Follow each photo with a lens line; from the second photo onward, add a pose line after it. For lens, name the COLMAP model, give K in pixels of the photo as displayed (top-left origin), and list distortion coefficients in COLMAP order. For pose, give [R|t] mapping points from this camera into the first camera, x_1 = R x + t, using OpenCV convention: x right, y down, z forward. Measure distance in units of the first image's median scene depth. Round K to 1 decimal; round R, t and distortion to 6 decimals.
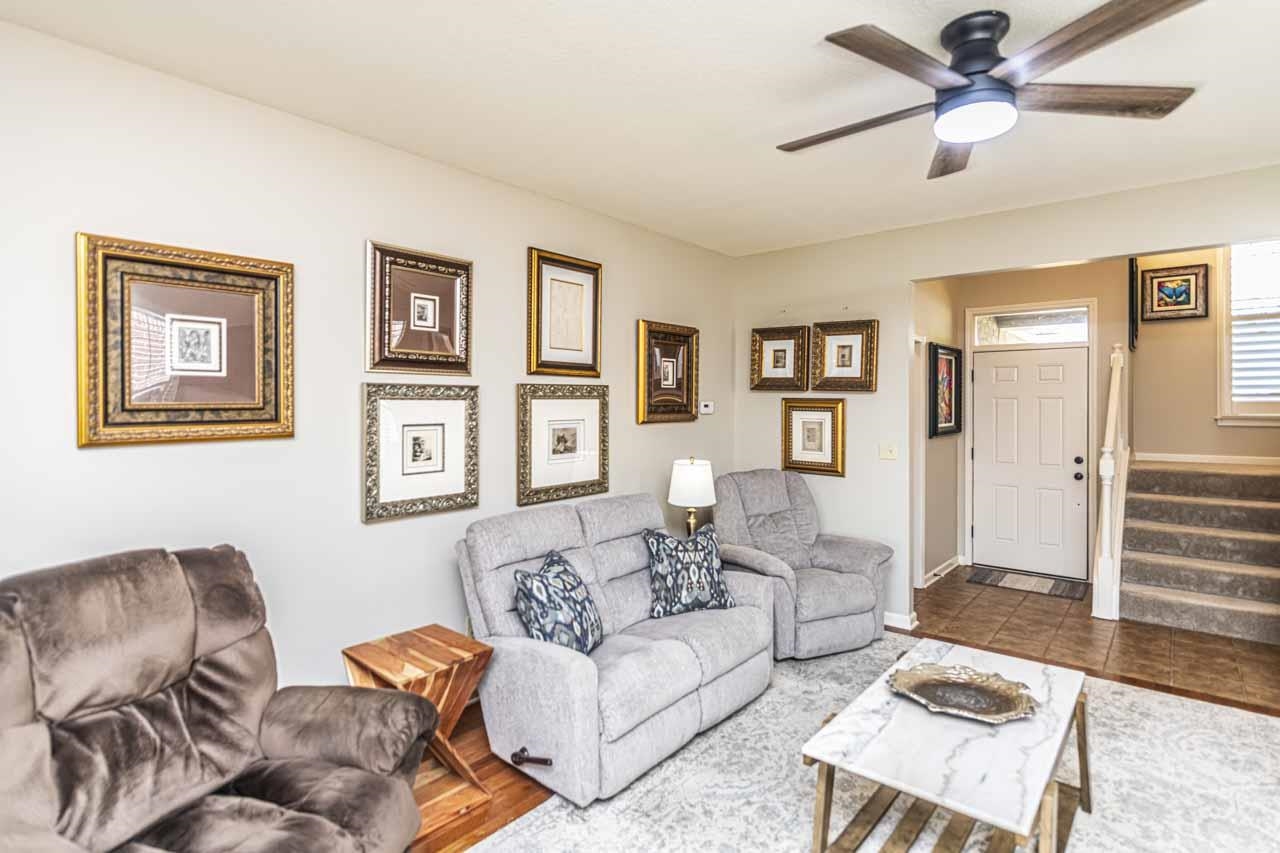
lens RADIAL K [[631.6, 0, 652.3], [0, 631.6, 406.8], [0, 0, 1]] dist [-0.004946, 0.000608]
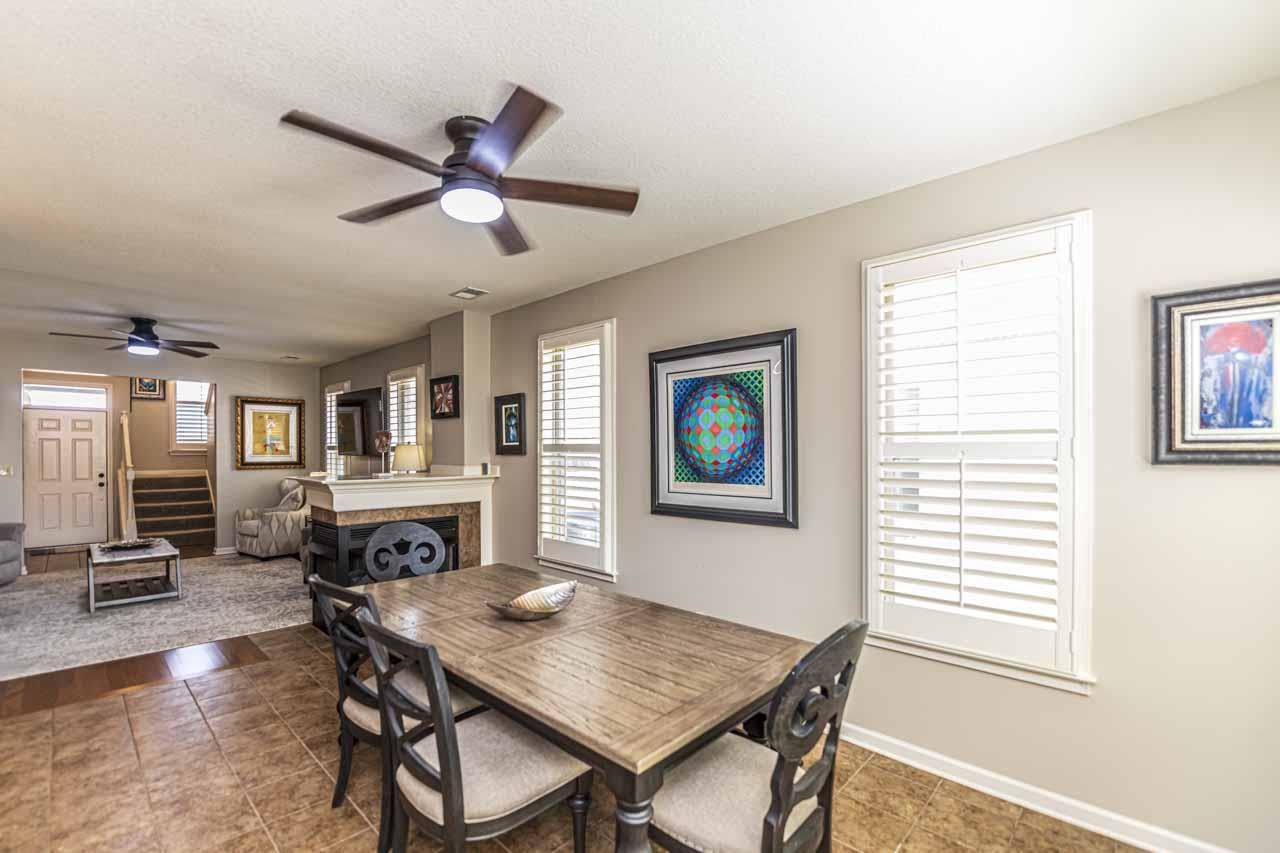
lens RADIAL K [[550.0, 0, 635.3], [0, 550.0, 456.5], [0, 0, 1]] dist [-0.023549, -0.000911]
pose [[0.058482, -0.011905, 0.998217, -1.172002], [-0.001461, 0.999927, 0.012011, 0.017489], [-0.998287, -0.002161, 0.058460, -0.921662]]
